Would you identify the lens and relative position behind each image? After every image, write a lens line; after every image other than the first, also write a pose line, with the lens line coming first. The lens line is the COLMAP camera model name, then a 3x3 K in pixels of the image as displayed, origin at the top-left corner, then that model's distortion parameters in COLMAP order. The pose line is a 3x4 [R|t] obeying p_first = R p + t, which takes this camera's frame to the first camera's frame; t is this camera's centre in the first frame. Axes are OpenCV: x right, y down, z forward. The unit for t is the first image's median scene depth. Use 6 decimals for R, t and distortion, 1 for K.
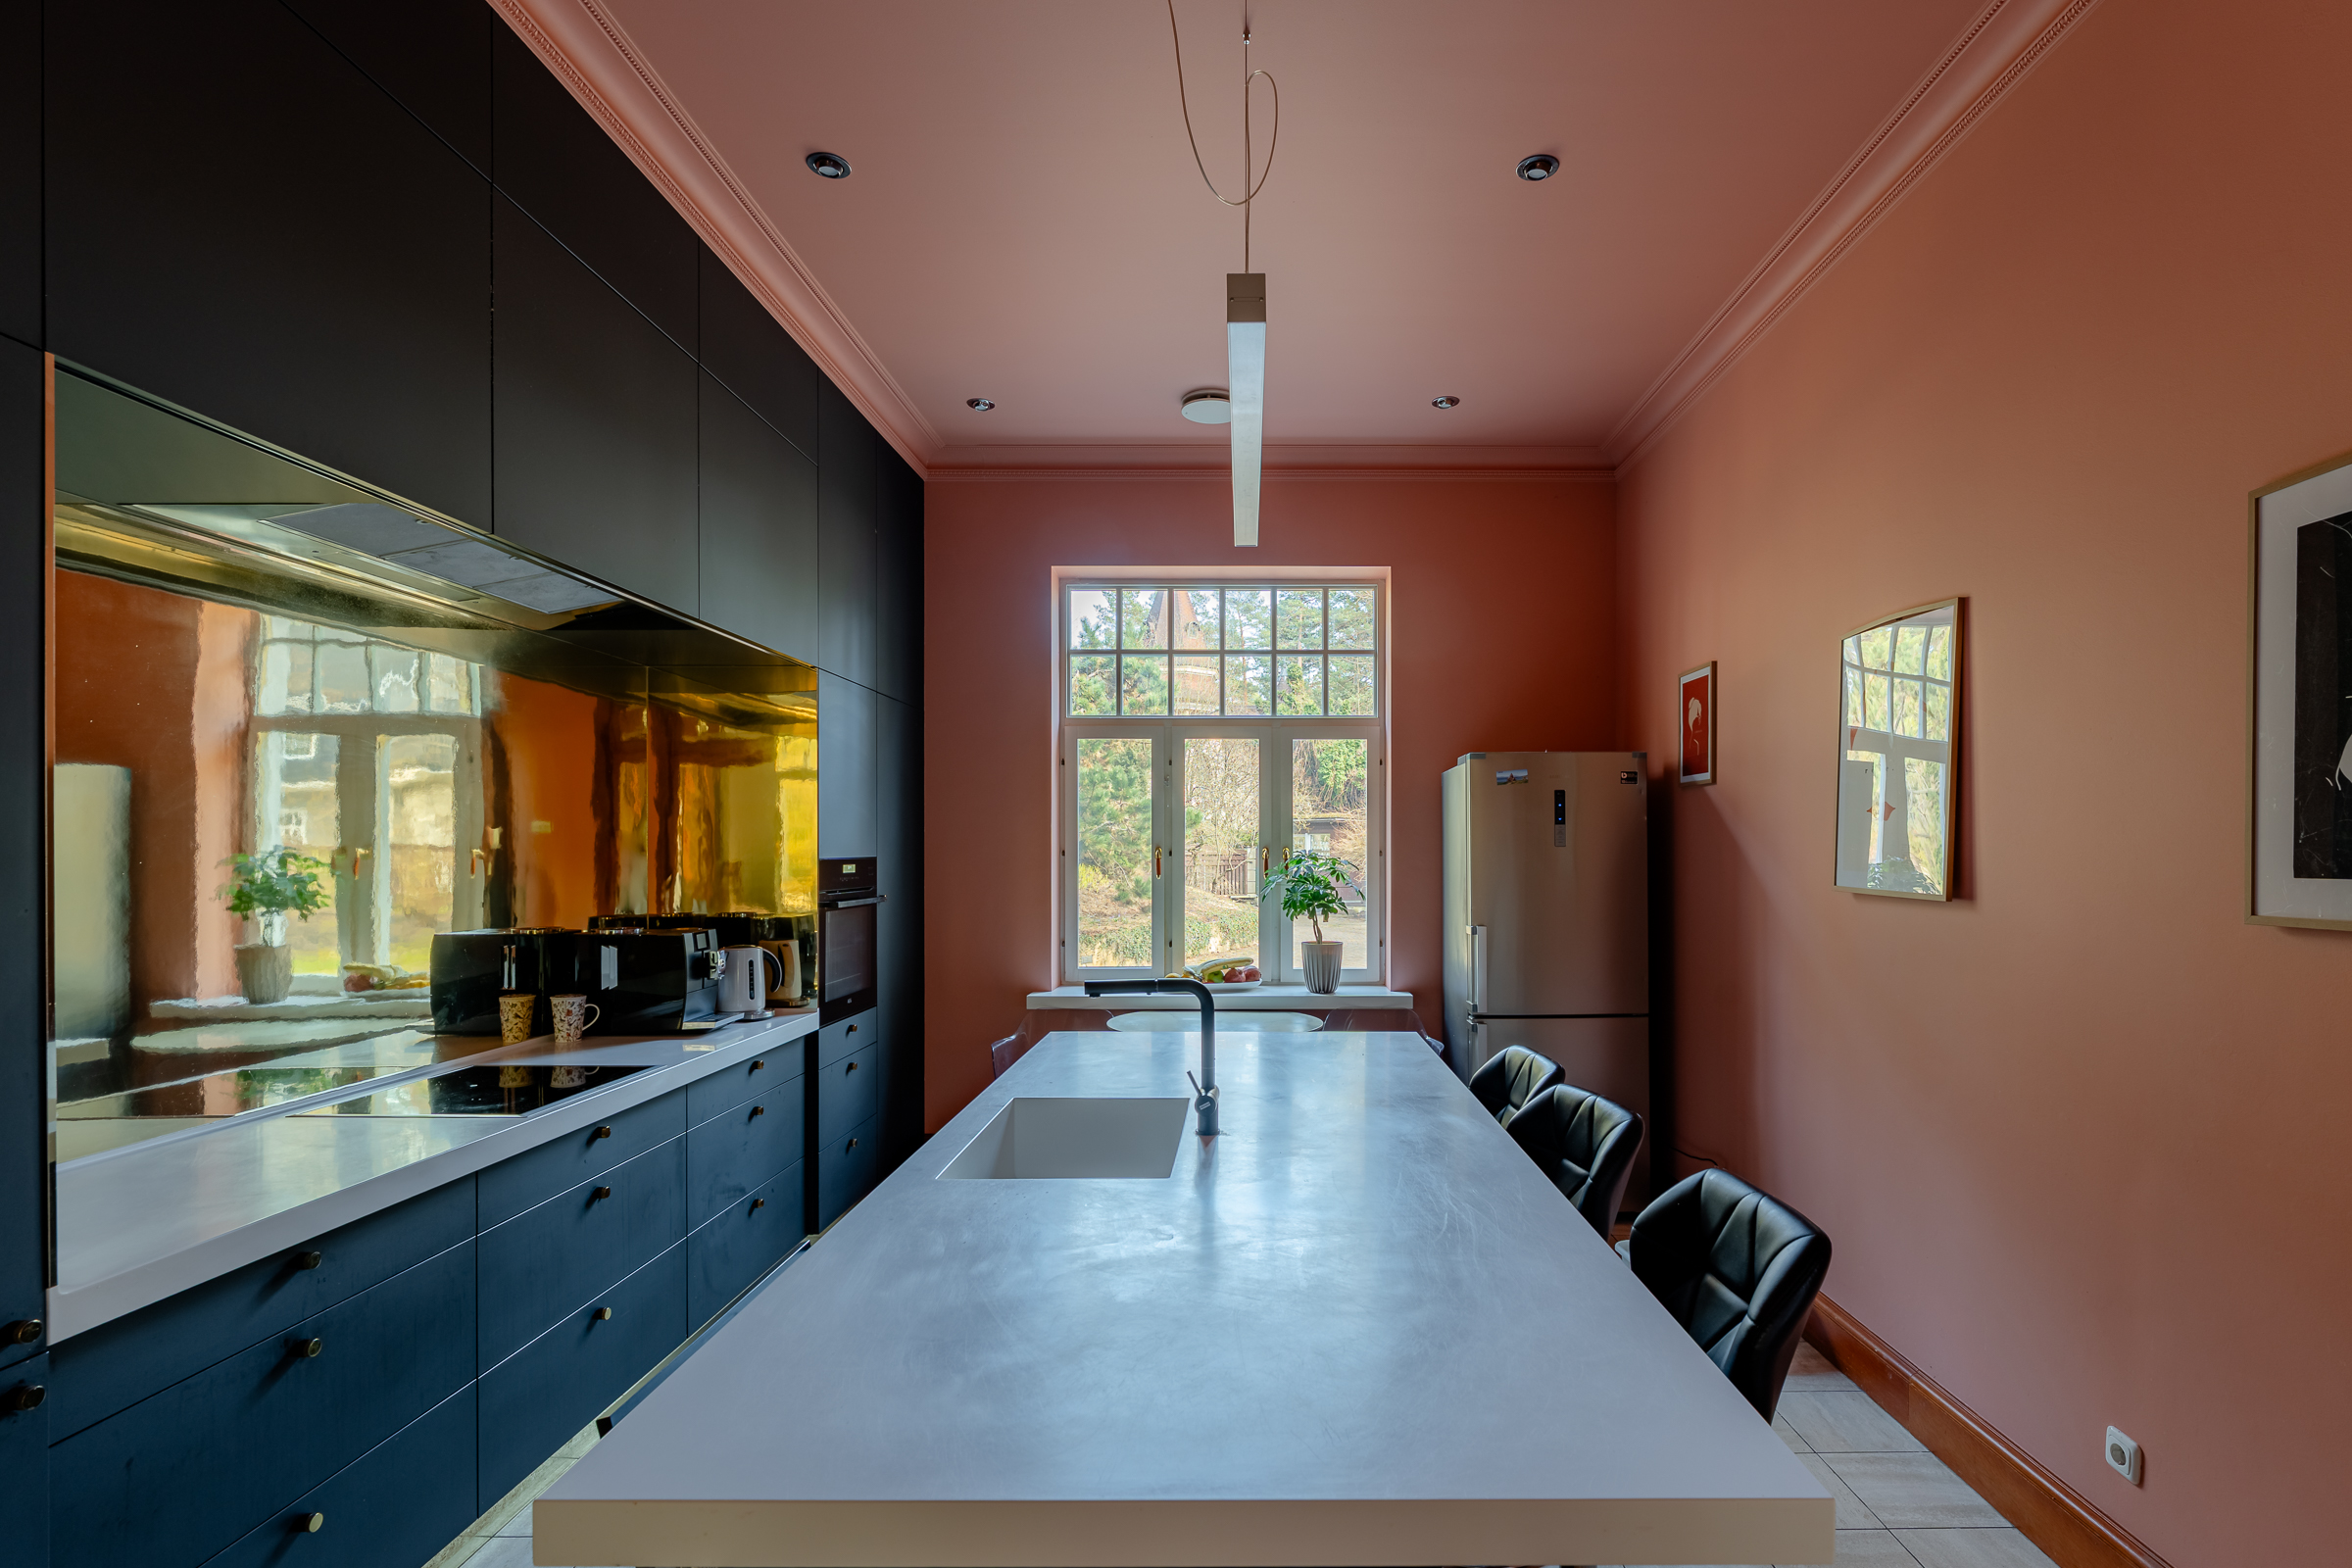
lens RADIAL K [[1158.2, 0, 1200.7], [0, 1158.2, 865.4], [0, 0, 1]] dist [-0.004143, 0.000450]
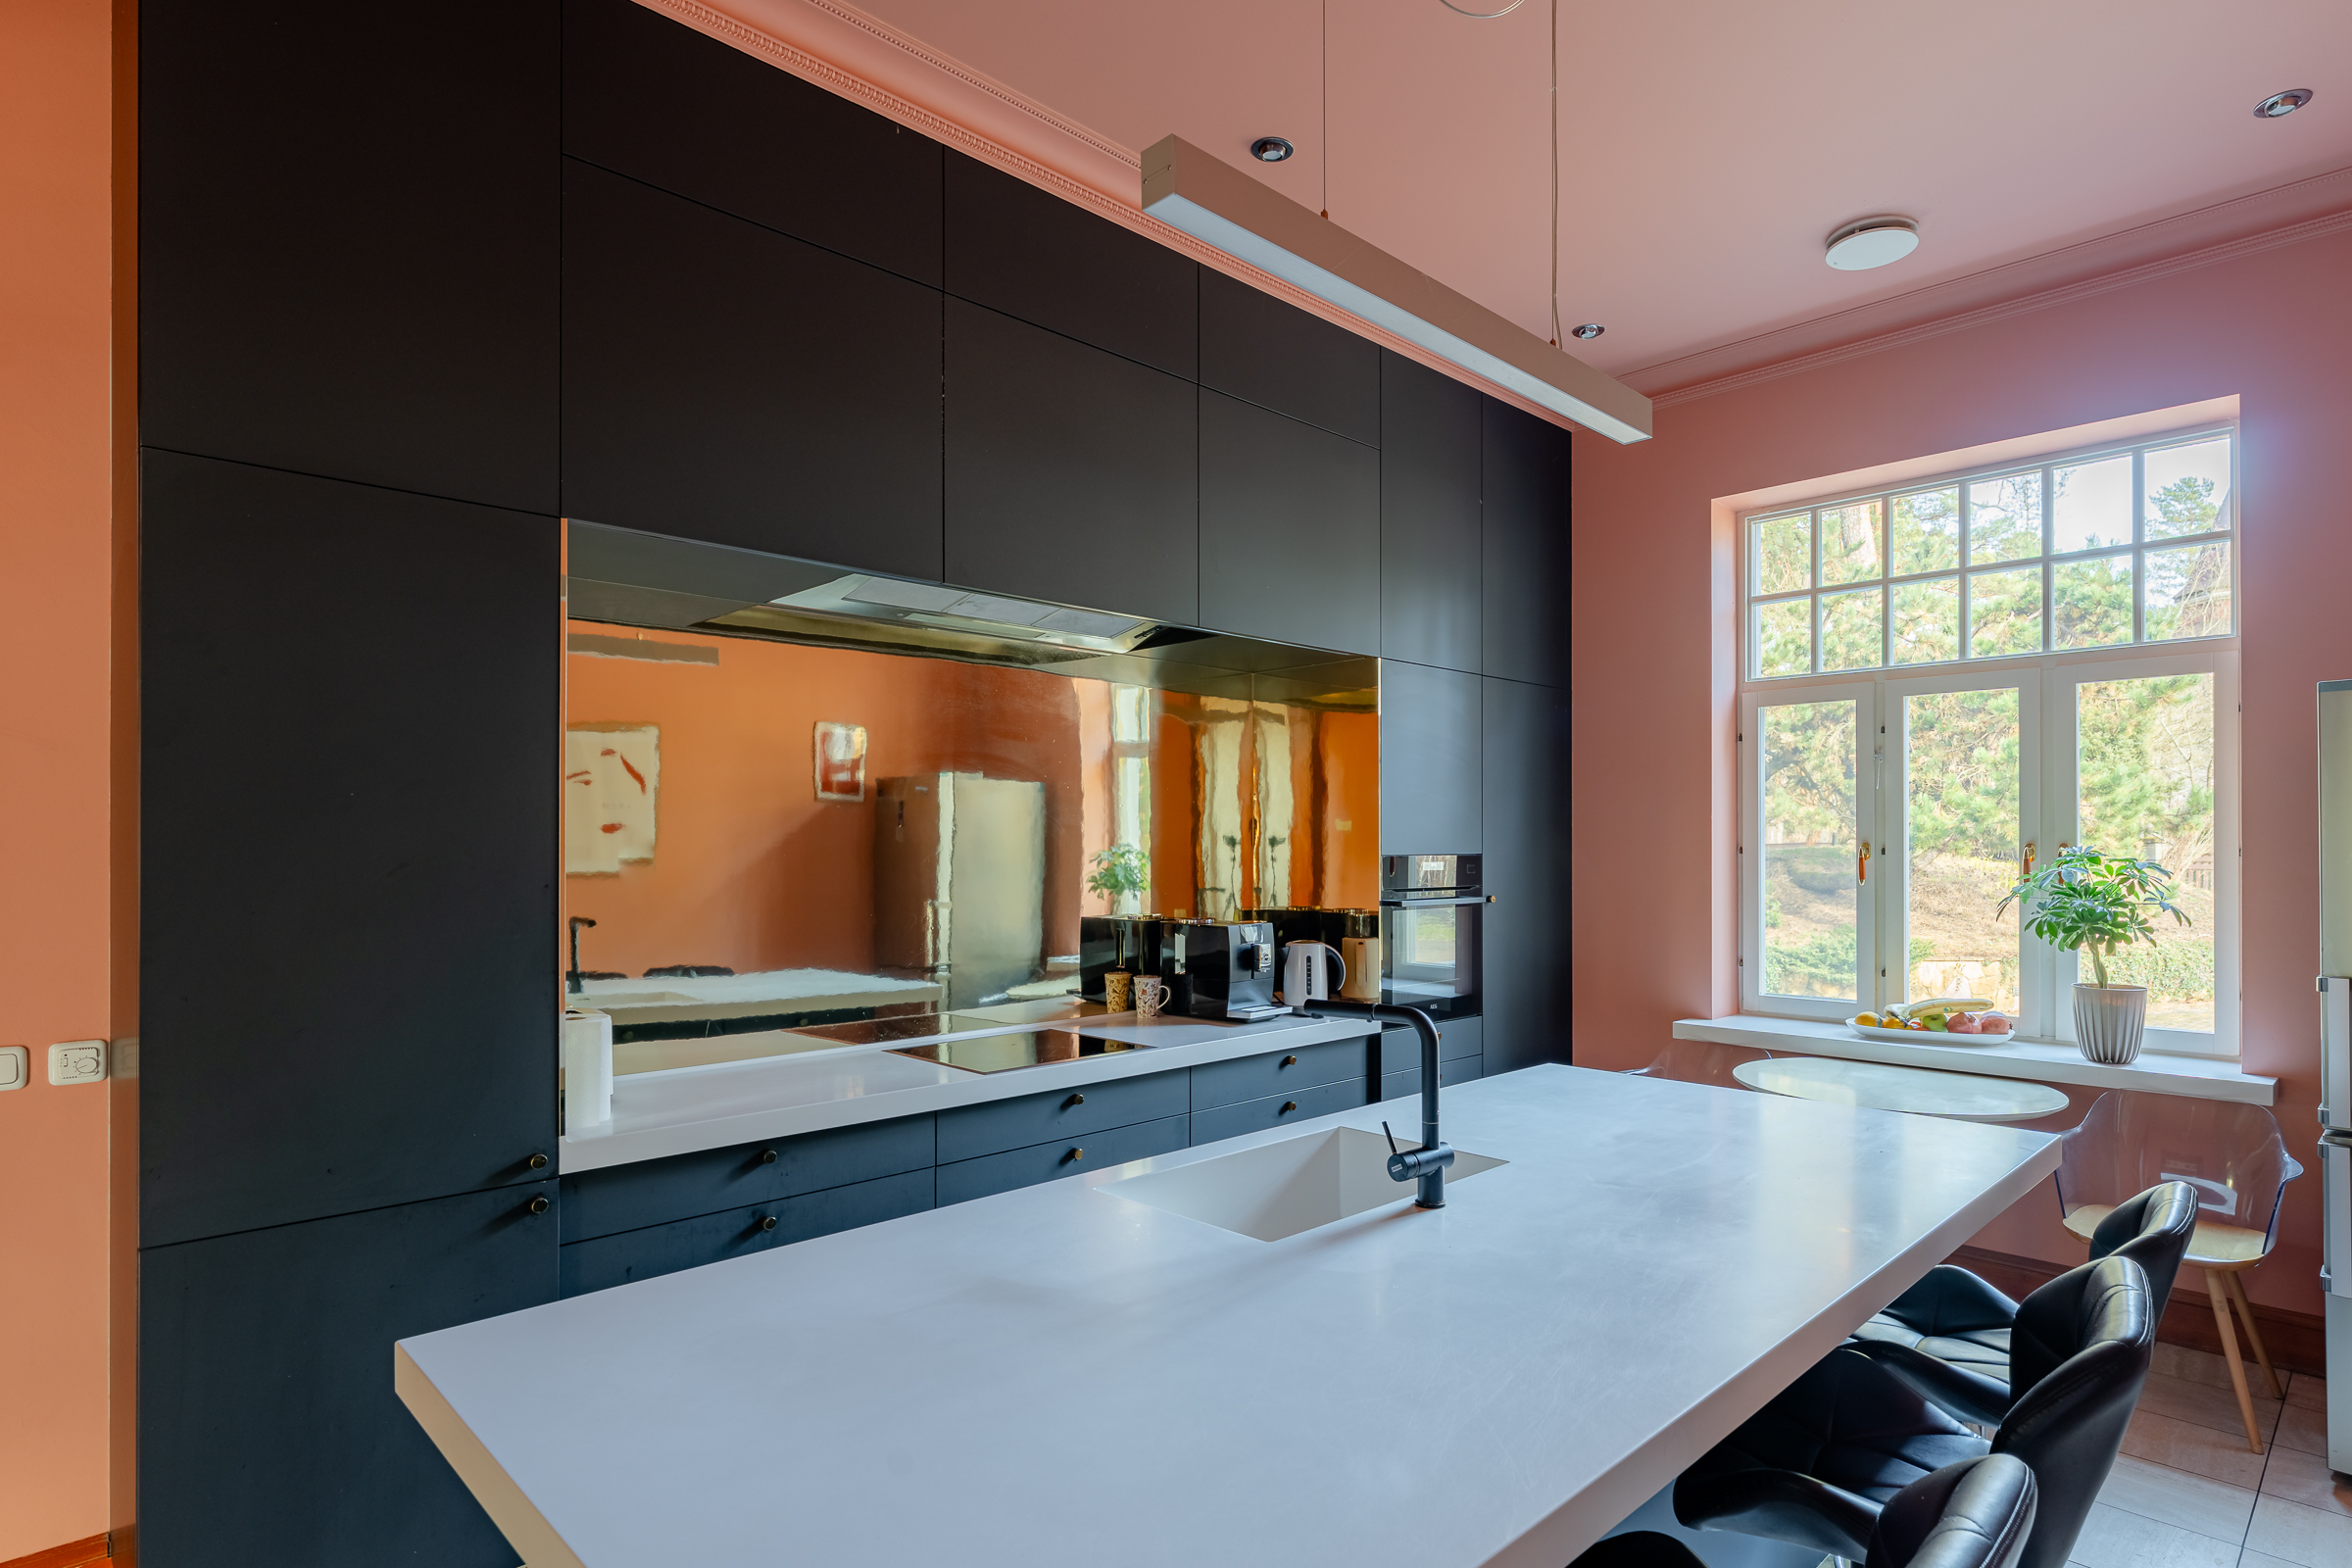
lens RADIAL K [[1223.5, 0, 1216.9], [0, 1223.5, 851.8], [0, 0, 1]] dist [-0.000483, -0.002325]
pose [[0.712238, 0.002992, -0.701932, 0.232777], [-0.009099, 0.999946, -0.004970, -0.001976], [0.701879, 0.009926, 0.712227, 0.144225]]
